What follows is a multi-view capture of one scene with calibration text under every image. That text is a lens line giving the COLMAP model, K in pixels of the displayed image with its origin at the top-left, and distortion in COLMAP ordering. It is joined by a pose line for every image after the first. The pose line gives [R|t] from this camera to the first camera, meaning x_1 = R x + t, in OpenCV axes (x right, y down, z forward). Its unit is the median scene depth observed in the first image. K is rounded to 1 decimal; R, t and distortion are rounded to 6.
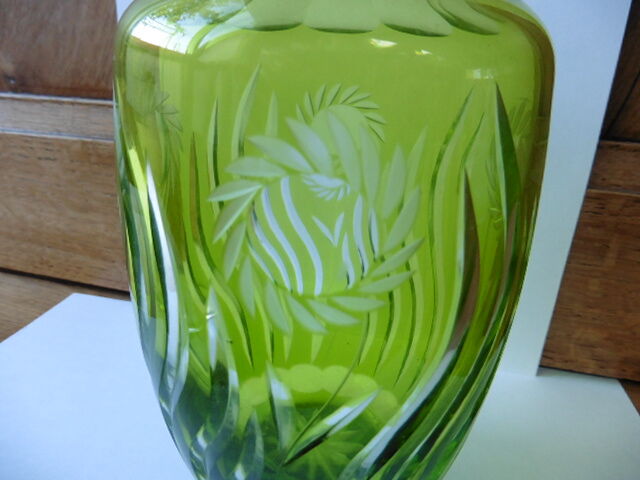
lens RADIAL K [[463.2, 0, 320.0], [0, 463.2, 240.0], [0, 0, 1]] dist [-0.060313, 0.039088]
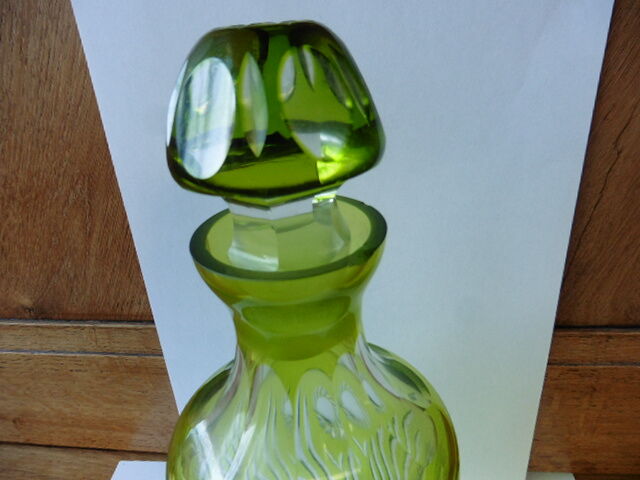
lens RADIAL K [[463.2, 0, 320.0], [0, 463.2, 240.0], [0, 0, 1]] dist [-0.060313, 0.039088]
pose [[0.983761, -0.166098, 0.068005, -0.026754], [0.159213, 0.982512, 0.096550, -0.514284], [-0.082853, -0.084155, 0.993002, -0.155470]]
